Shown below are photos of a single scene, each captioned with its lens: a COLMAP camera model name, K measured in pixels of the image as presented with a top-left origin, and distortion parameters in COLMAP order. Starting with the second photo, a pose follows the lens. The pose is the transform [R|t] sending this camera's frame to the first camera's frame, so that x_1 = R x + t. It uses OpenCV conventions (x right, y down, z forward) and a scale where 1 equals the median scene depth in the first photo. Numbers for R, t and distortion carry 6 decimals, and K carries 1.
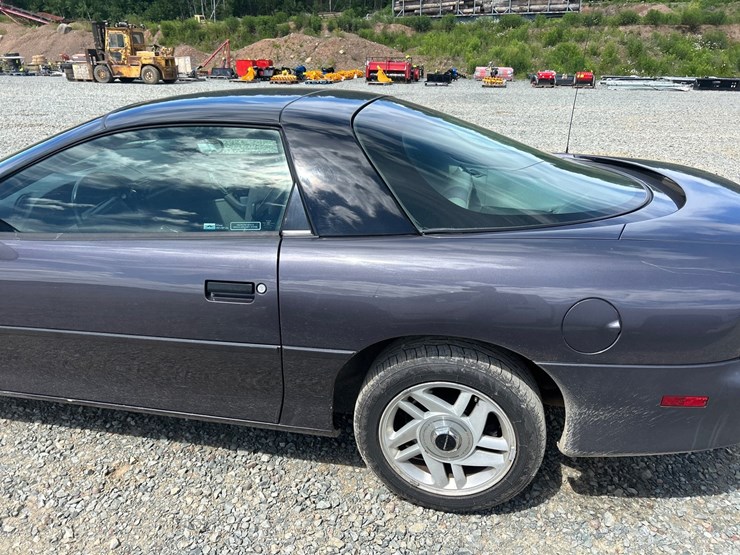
lens RADIAL K [[554.1, 0, 374.7], [0, 554.1, 271.2], [0, 0, 1]] dist [0.045124, -0.047092]
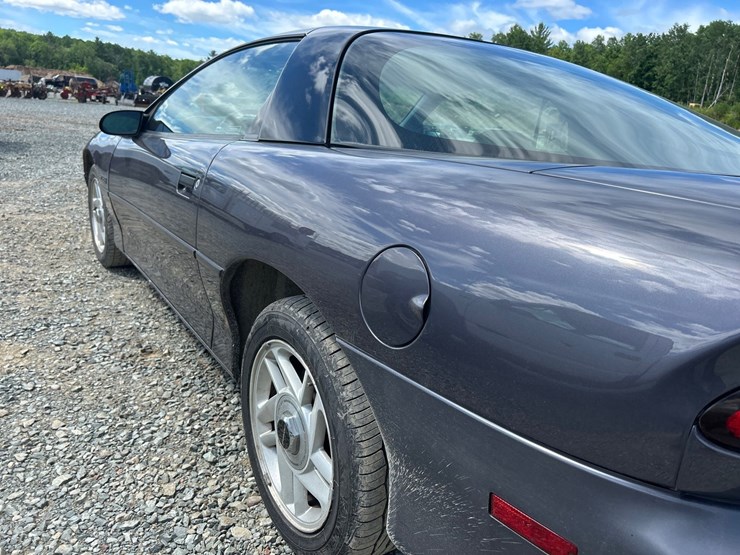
lens RADIAL K [[554.1, 0, 371.4], [0, 554.1, 278.8], [0, 0, 1]] dist [0.045124, -0.047092]
pose [[0.701243, 0.251832, -0.666962, 0.486253], [-0.333865, 0.942608, 0.004886, 0.057884], [0.629915, 0.219249, 0.745075, 0.372991]]
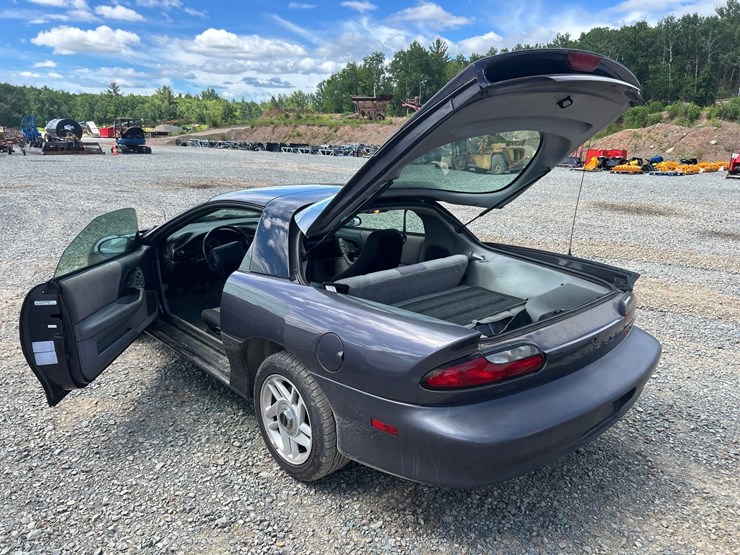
lens RADIAL K [[554.1, 0, 370.1], [0, 554.1, 278.7], [0, 0, 1]] dist [0.045124, -0.047092]
pose [[0.800044, 0.151403, -0.580523, 0.852657], [-0.225416, 0.972594, -0.056999, -0.020445], [0.555983, 0.176461, 0.812247, -0.112158]]
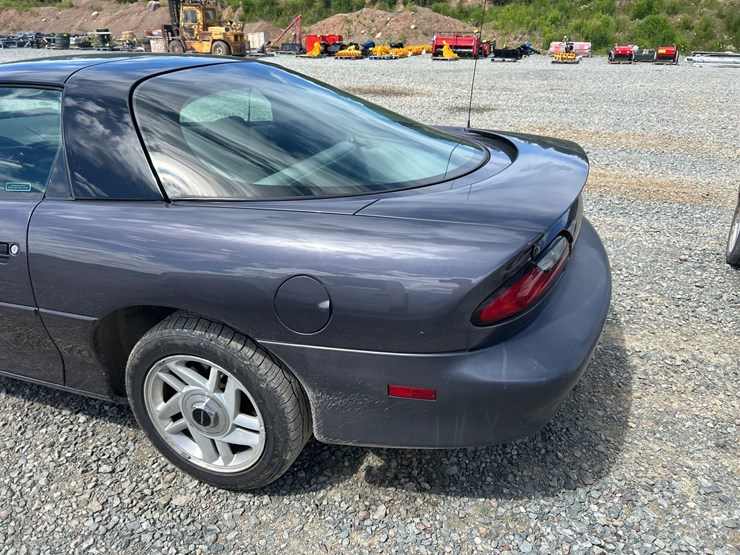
lens RADIAL K [[554.1, 0, 376.3], [0, 554.1, 271.7], [0, 0, 1]] dist [0.045124, -0.047092]
pose [[0.990124, 0.053198, -0.129709, 0.413450], [-0.048285, 0.998003, 0.040737, -0.000917], [0.131618, -0.034072, 0.990715, 0.062756]]
